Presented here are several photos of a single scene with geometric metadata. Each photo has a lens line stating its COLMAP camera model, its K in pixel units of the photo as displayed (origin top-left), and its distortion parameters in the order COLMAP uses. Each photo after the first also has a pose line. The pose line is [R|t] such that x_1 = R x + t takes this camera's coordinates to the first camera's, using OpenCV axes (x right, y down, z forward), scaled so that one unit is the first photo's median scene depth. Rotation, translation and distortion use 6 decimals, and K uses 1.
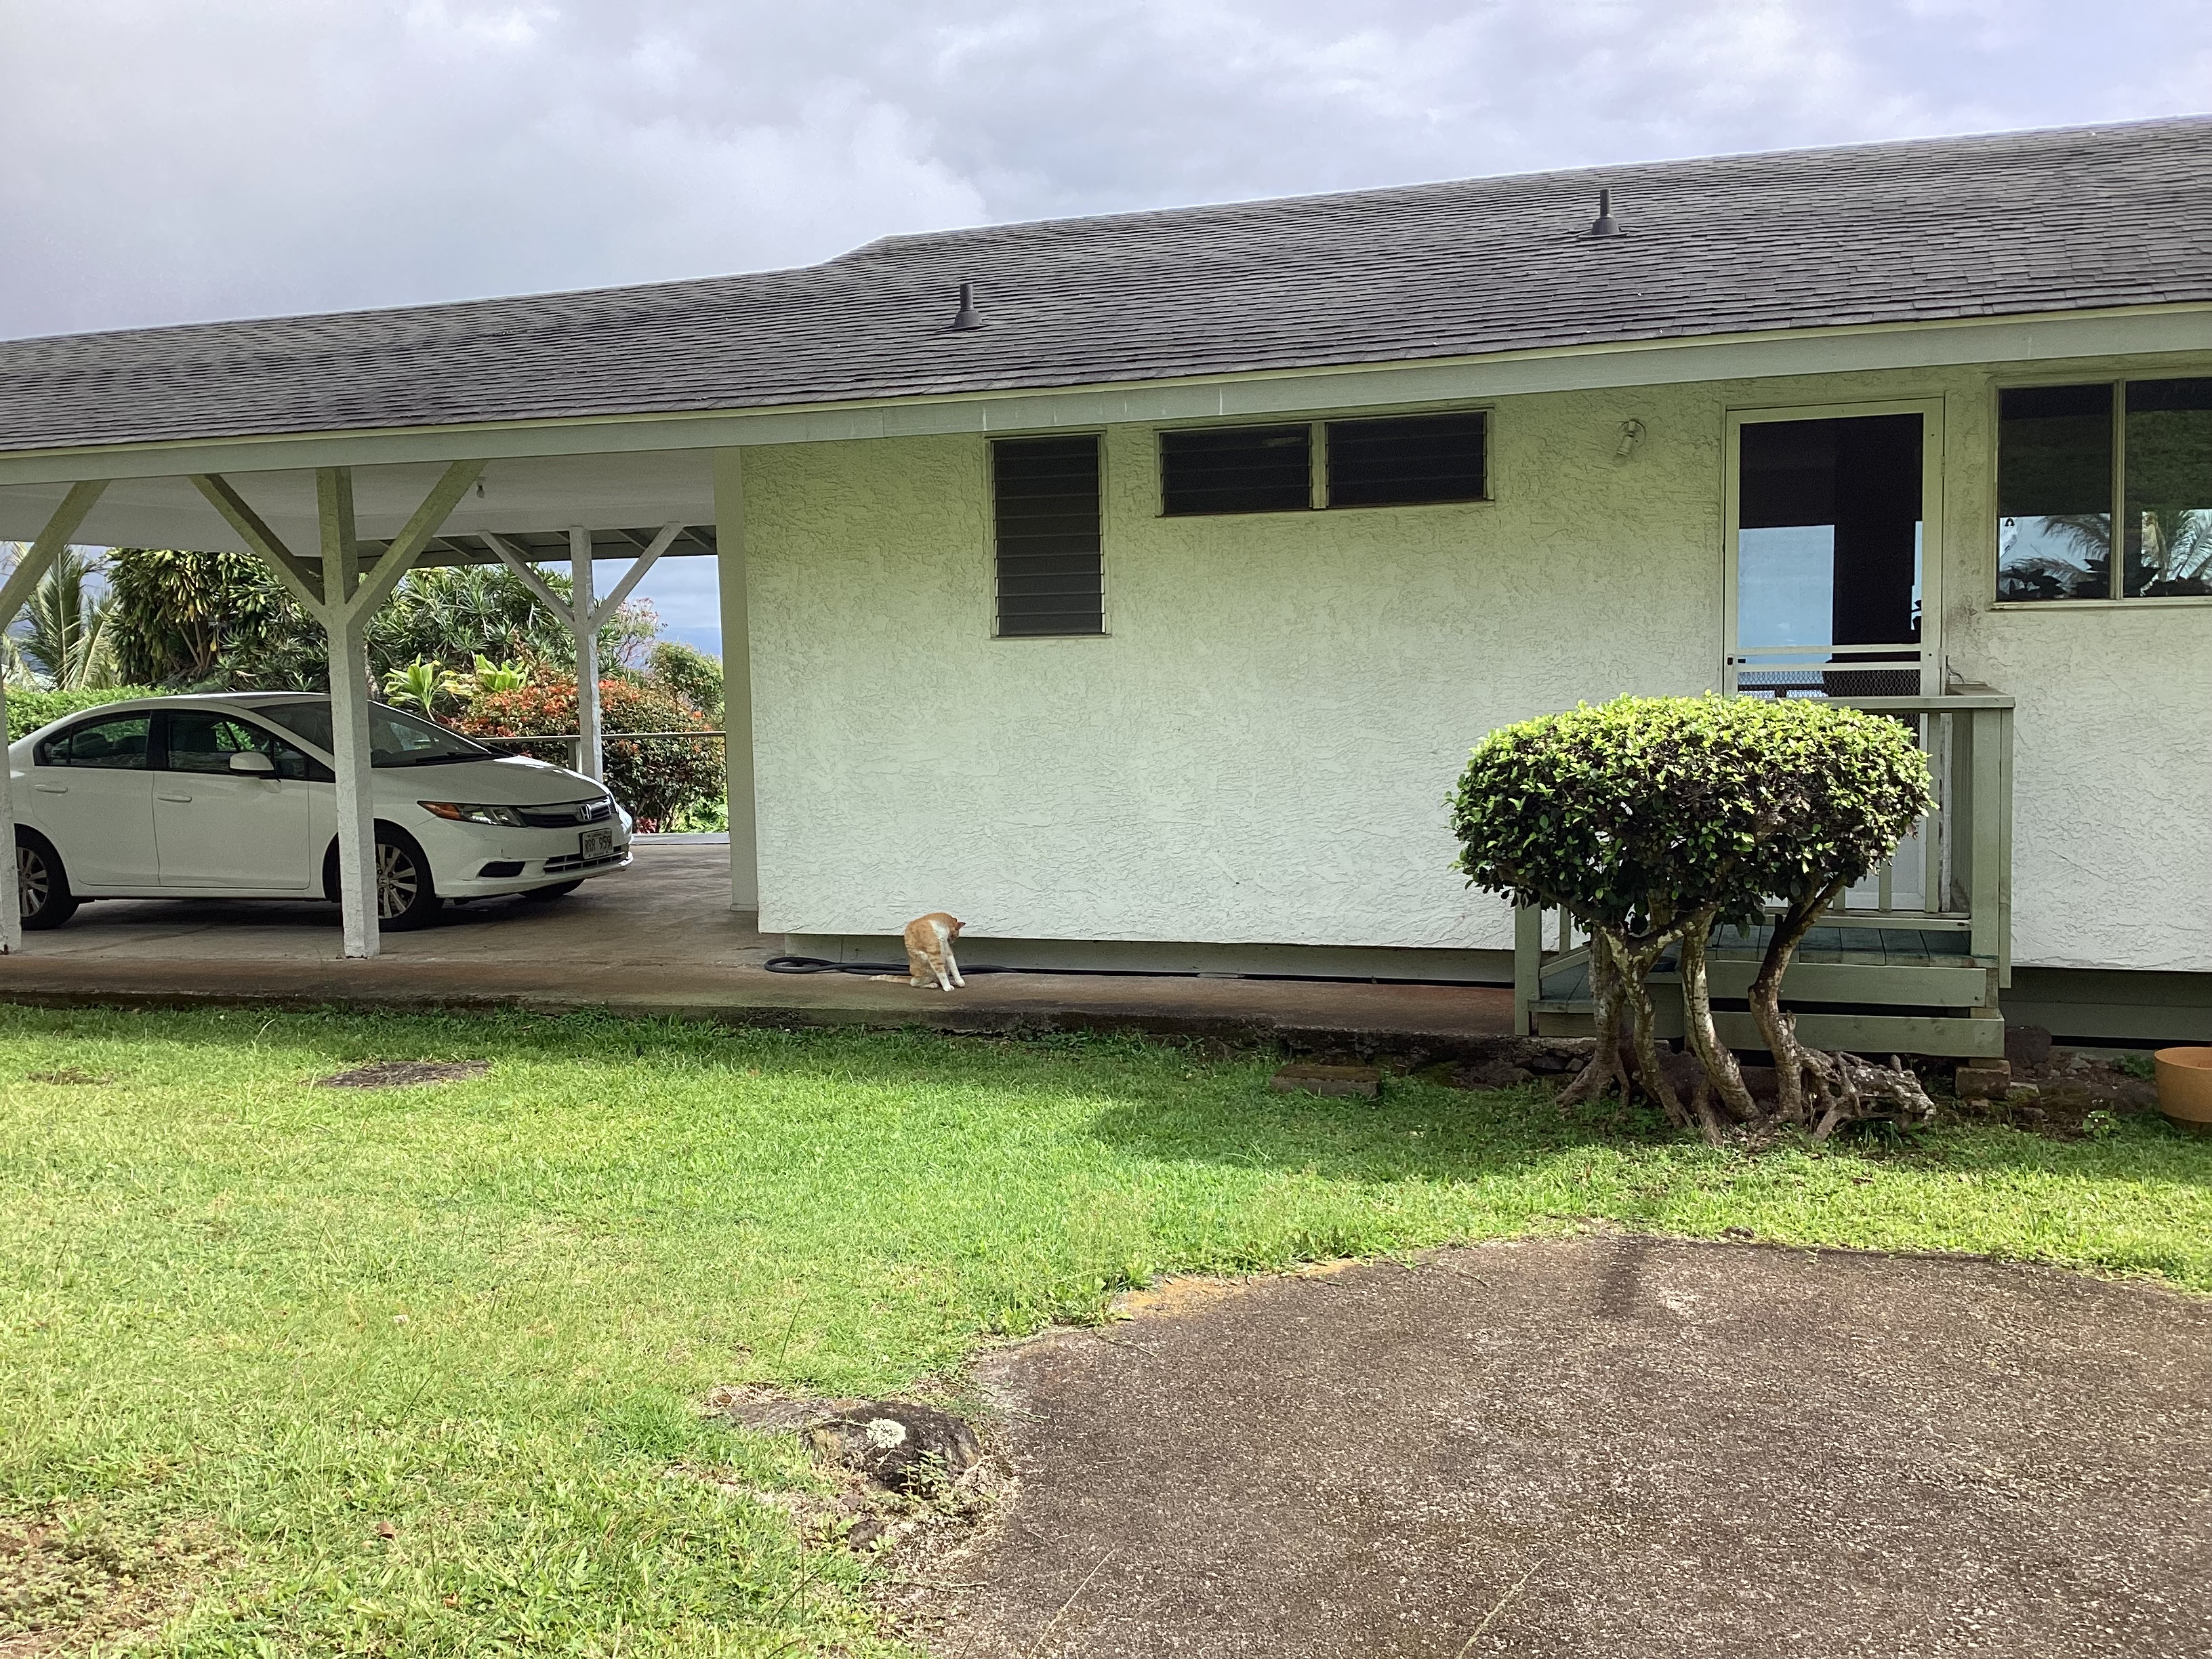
lens RADIAL K [[2023.1, 0, 1116.4], [0, 2023.1, 817.6], [0, 0, 1]] dist [0.047712, 0.000000]
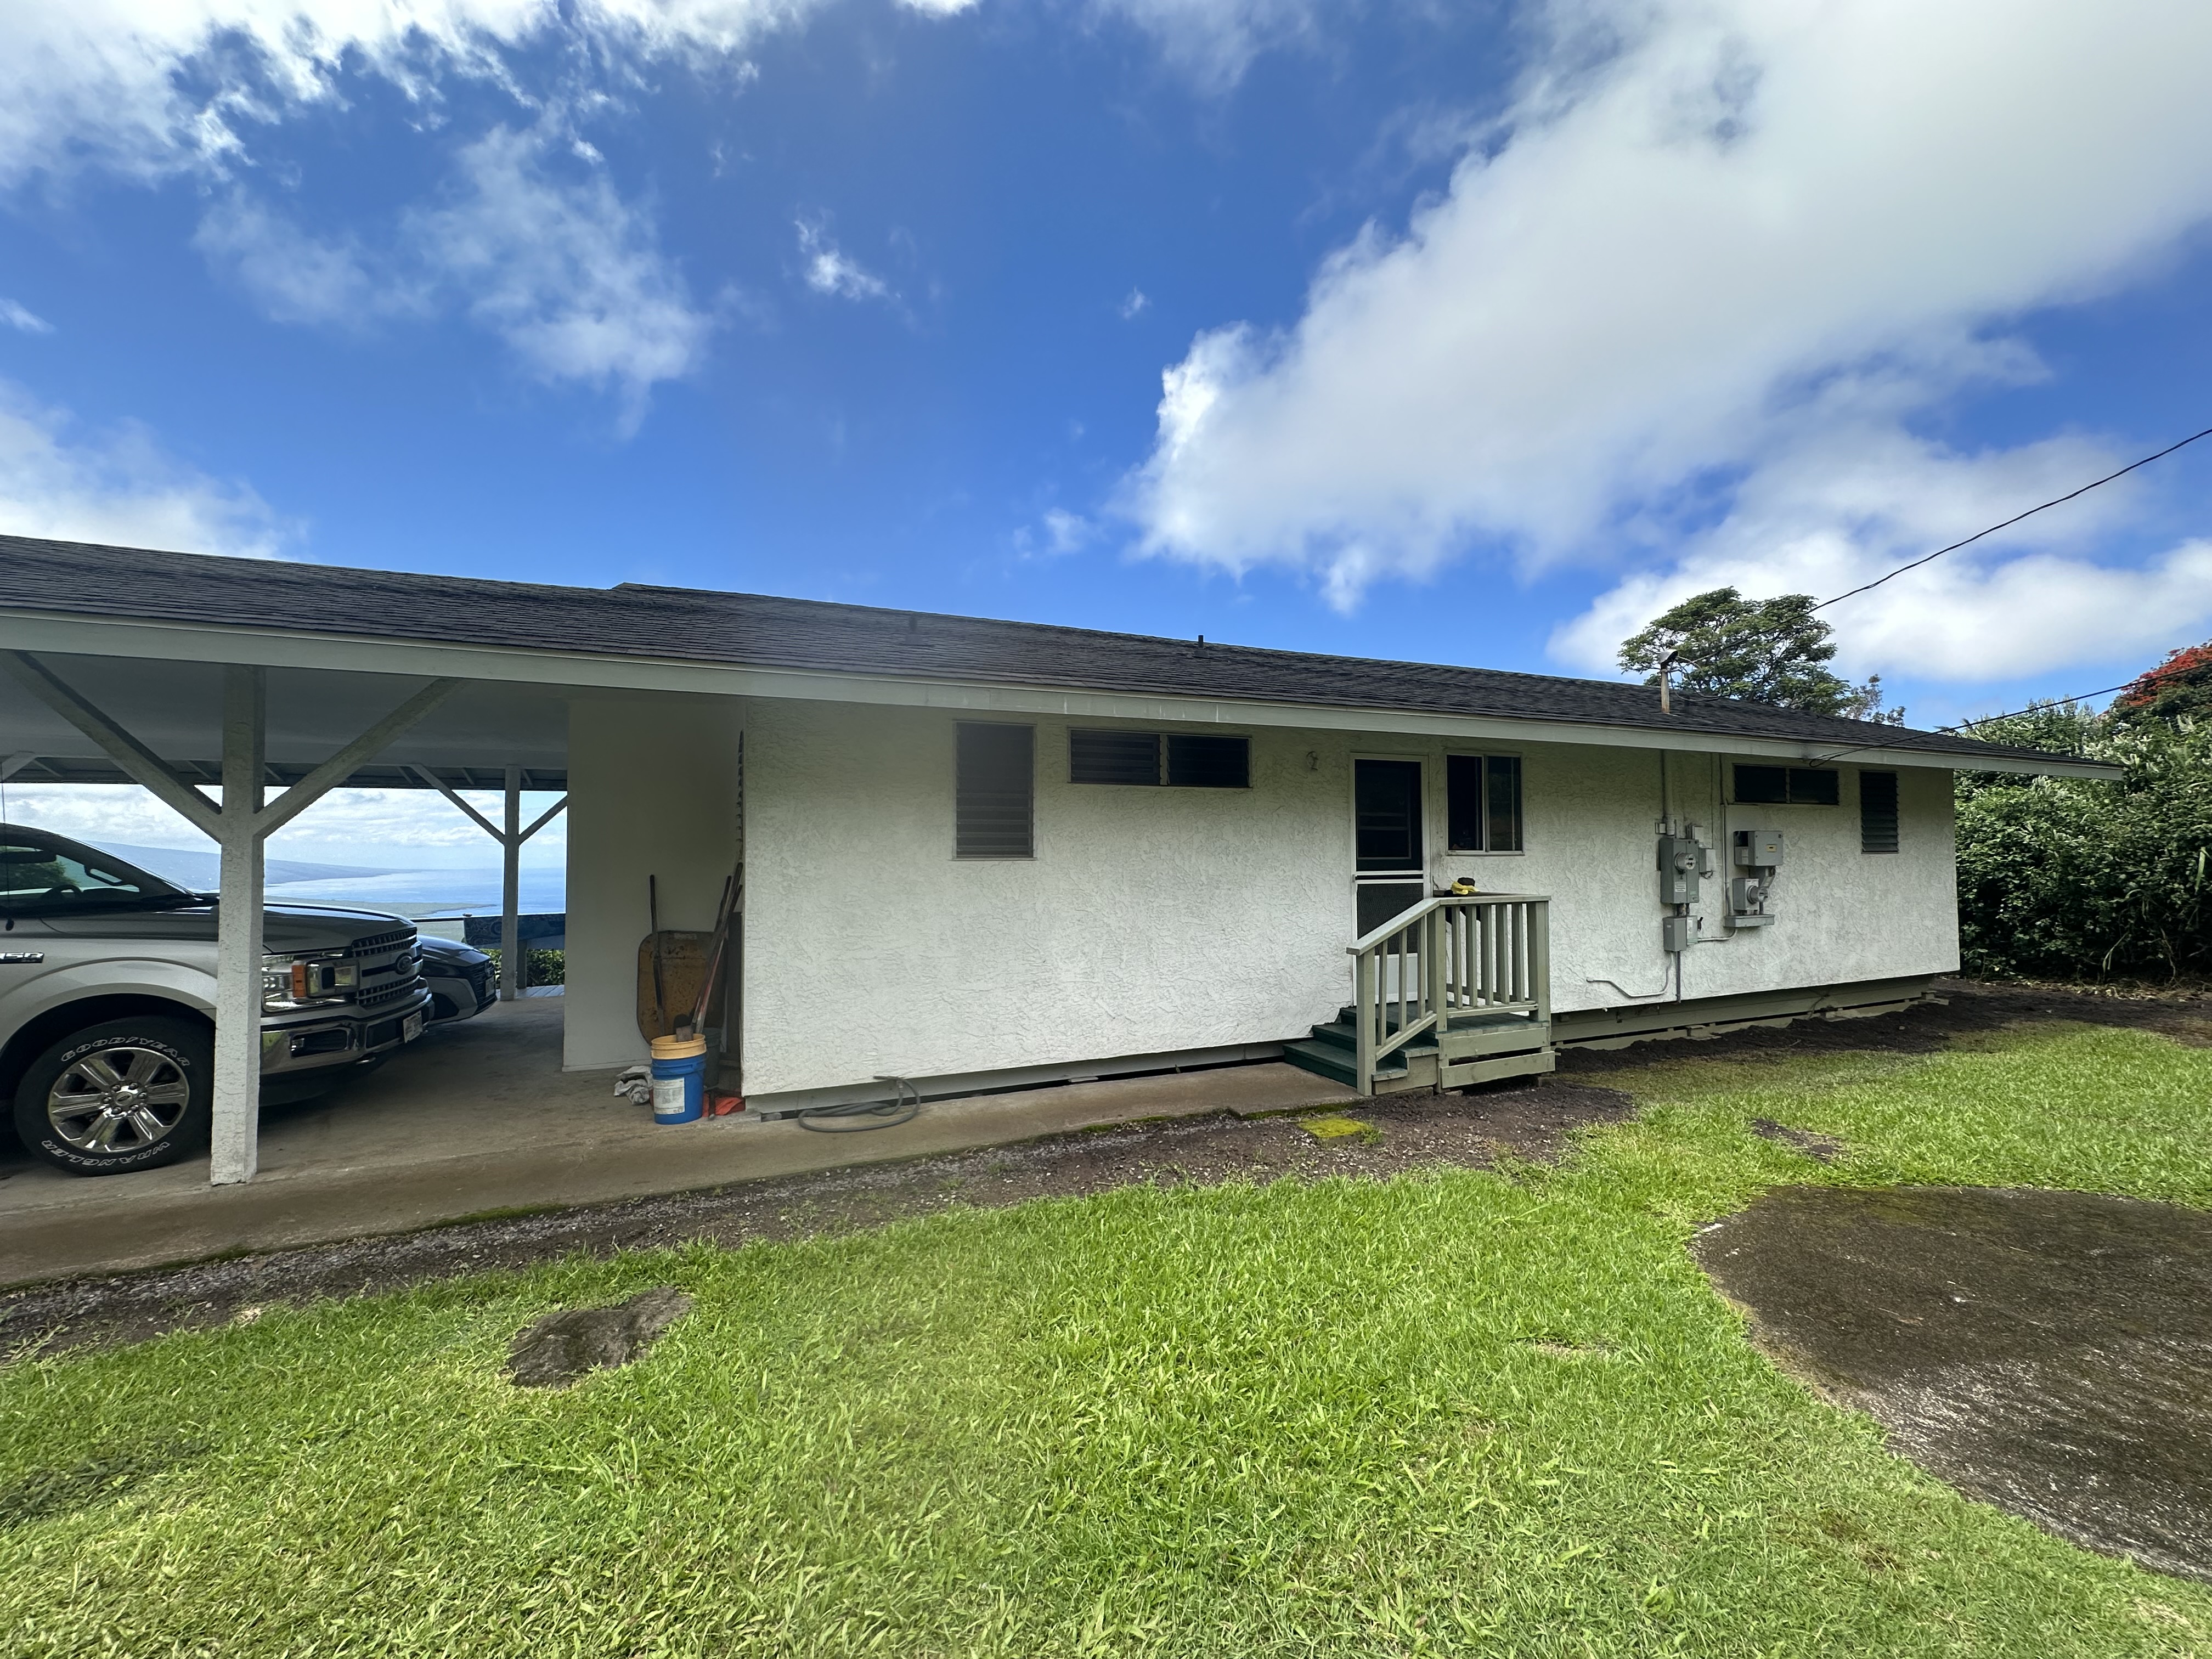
lens RADIAL K [[888.9, 0, 1100.8], [0, 888.9, 831.1], [0, 0, 1]] dist [0.000375, -0.001232]
pose [[0.742784, 0.038483, 0.668425, -0.408568], [0.044241, 0.993344, -0.106352, -0.037883], [-0.668068, 0.108569, 0.736137, 0.479158]]
